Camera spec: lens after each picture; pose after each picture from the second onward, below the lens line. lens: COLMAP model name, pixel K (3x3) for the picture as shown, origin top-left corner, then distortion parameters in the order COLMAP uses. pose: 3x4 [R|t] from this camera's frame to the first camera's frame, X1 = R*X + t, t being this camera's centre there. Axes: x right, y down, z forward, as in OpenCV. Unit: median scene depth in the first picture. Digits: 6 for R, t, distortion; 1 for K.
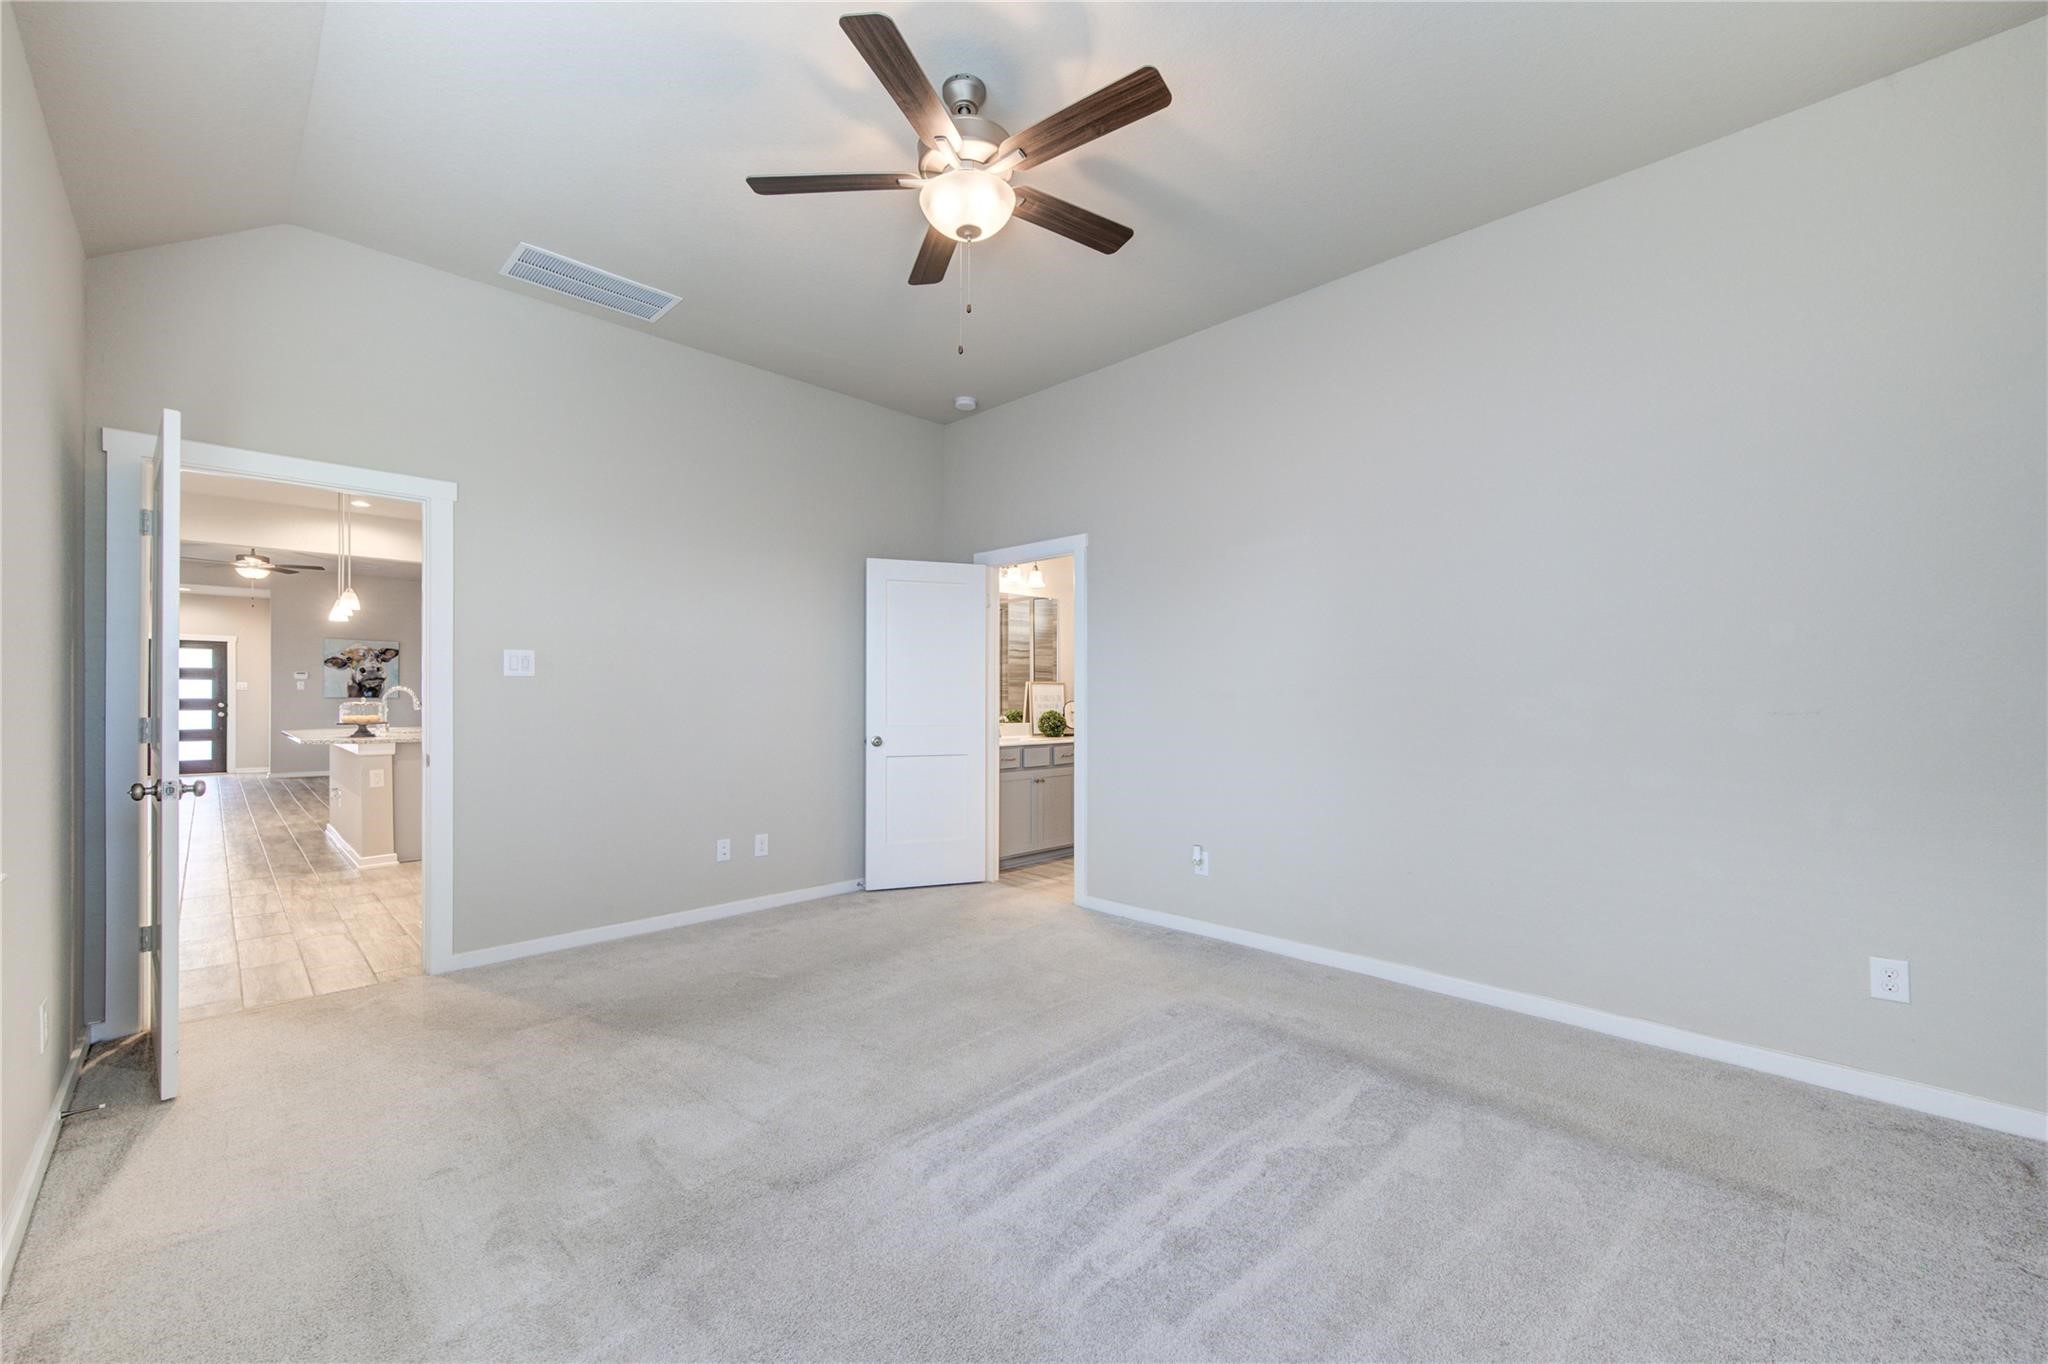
lens RADIAL K [[824.2, 0, 1044.2], [0, 824.2, 697.0], [0, 0, 1]] dist [-0.001471, -0.000204]
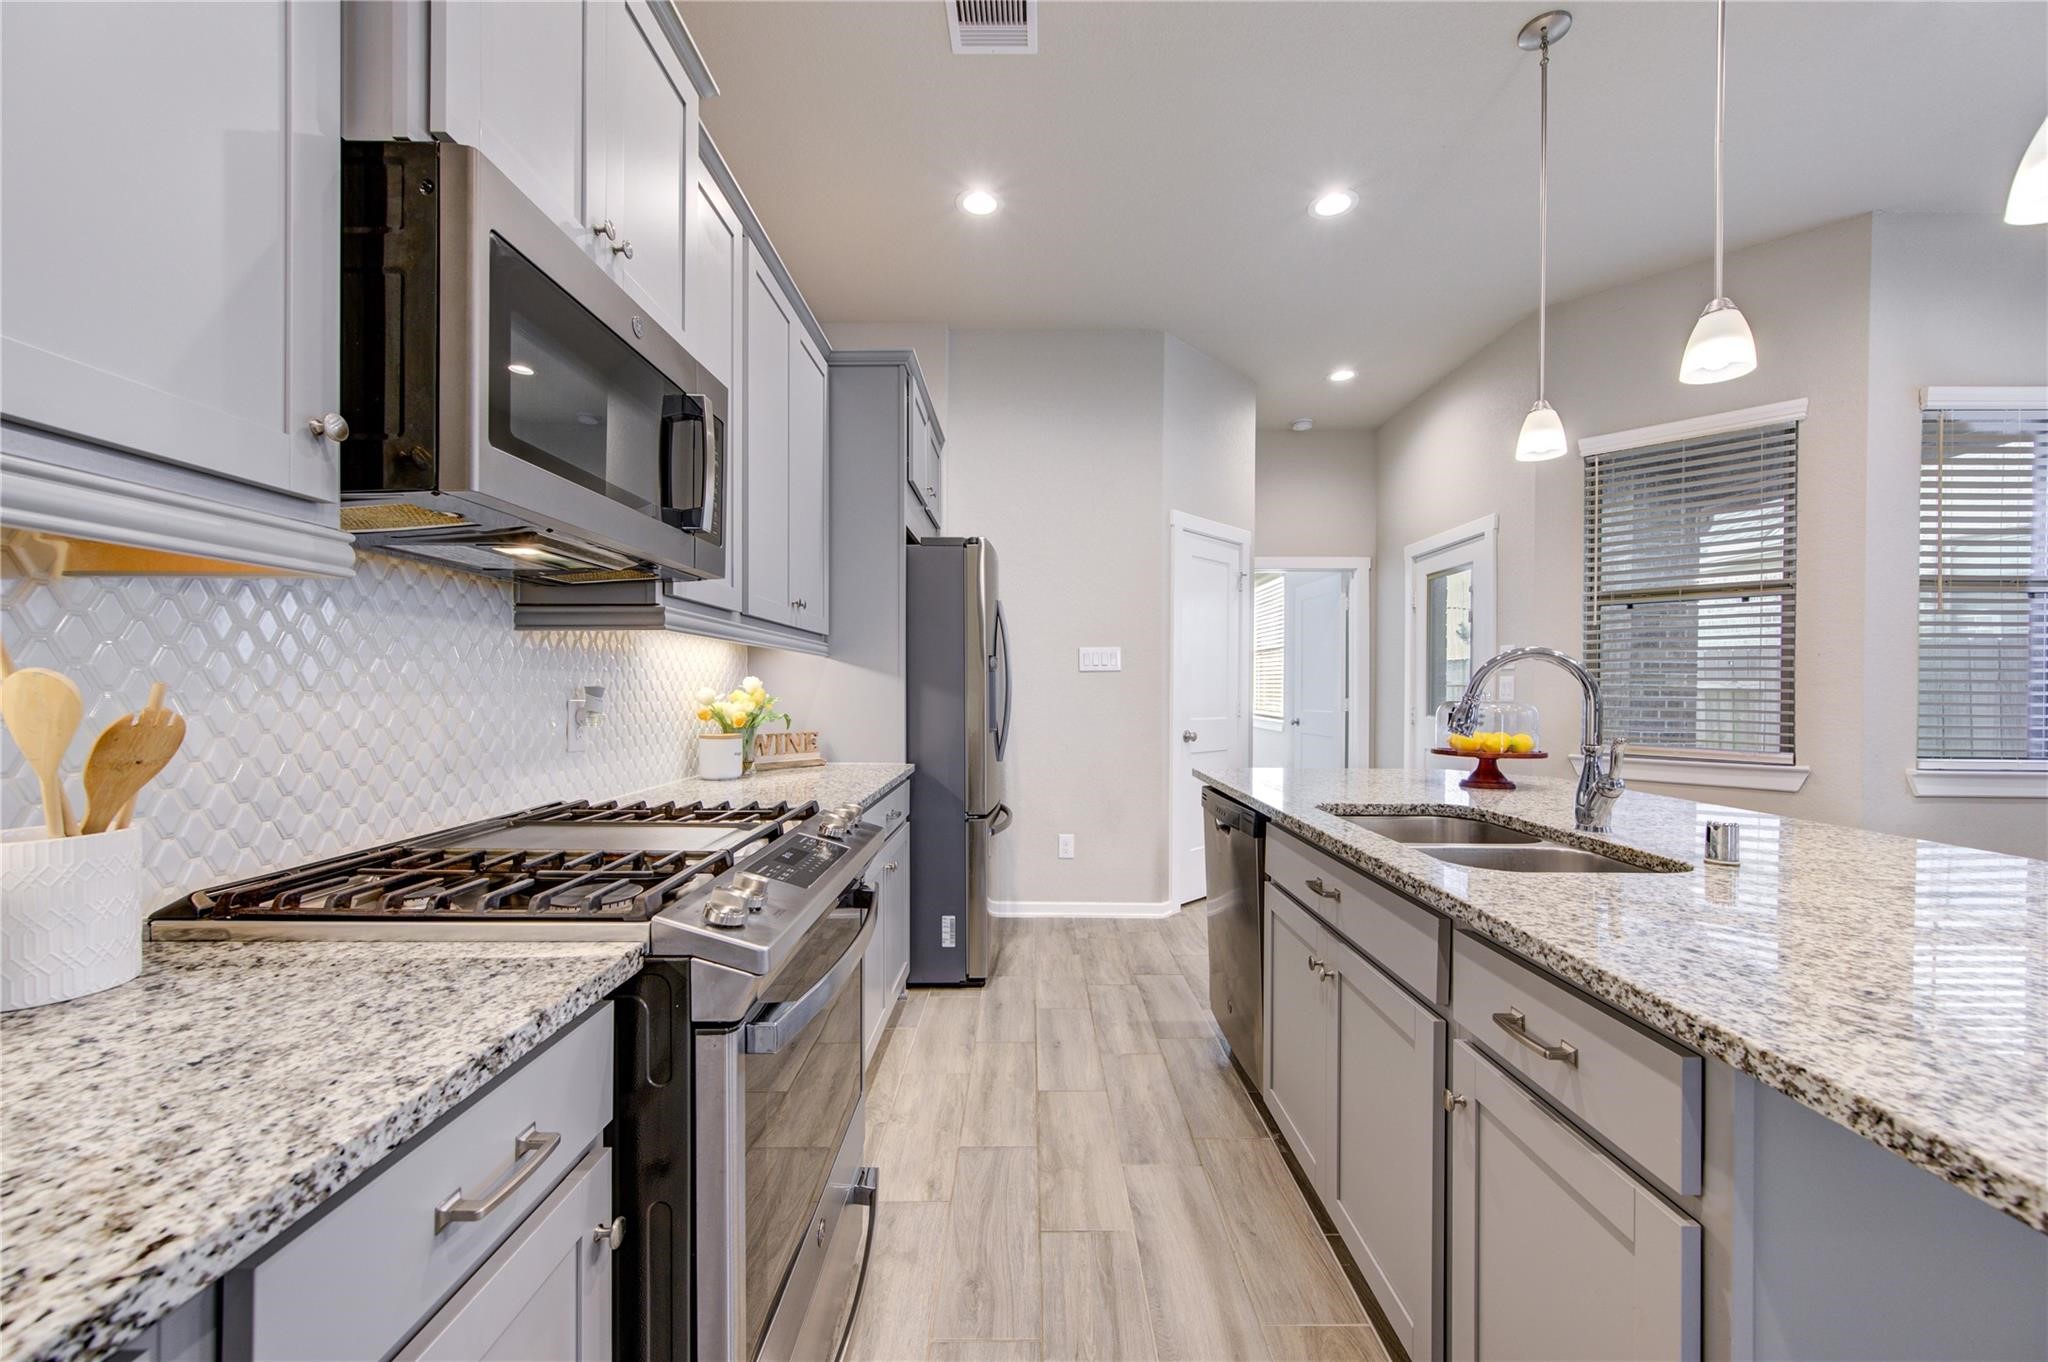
lens RADIAL K [[804.3, 0, 1025.3], [0, 804.3, 687.4], [0, 0, 1]] dist [-0.000585, -0.000145]
pose [[-0.695470, -0.005065, 0.718538, -0.452906], [-0.007179, 0.999974, 0.000100, 0.000135], [-0.718520, -0.005089, -0.695488, 0.686054]]
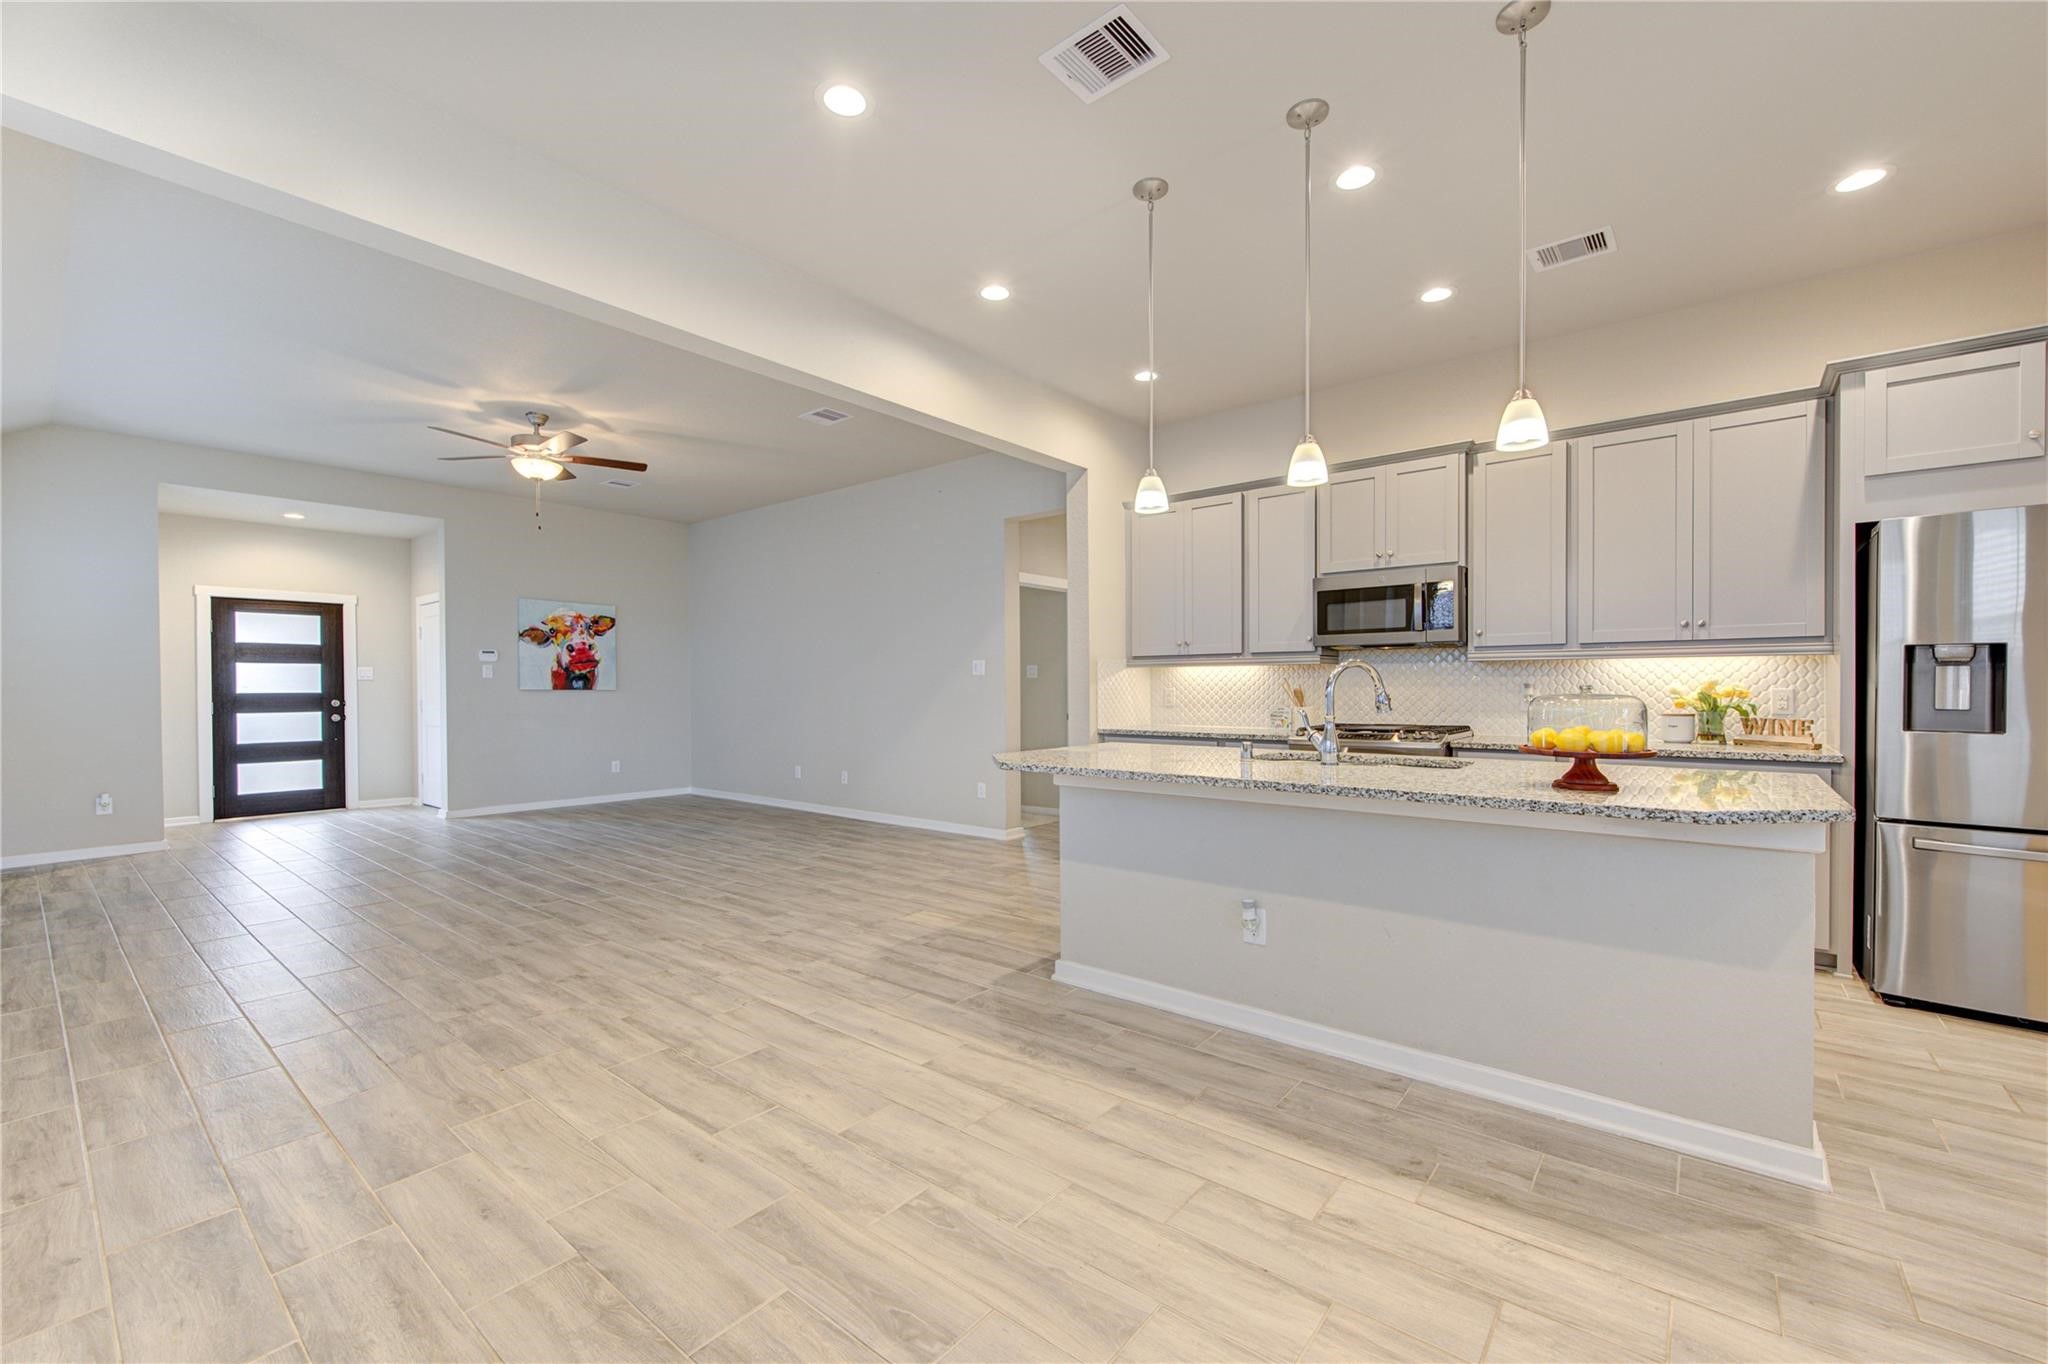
lens RADIAL K [[824.7, 0, 1045.2], [0, 824.7, 689.3], [0, 0, 1]] dist [0.002366, 0.000248]
pose [[0.994358, -0.005047, 0.105952, -0.525206], [0.005099, 0.999987, -0.000220, 0.002159], [-0.105949, 0.000759, 0.994371, 0.309776]]
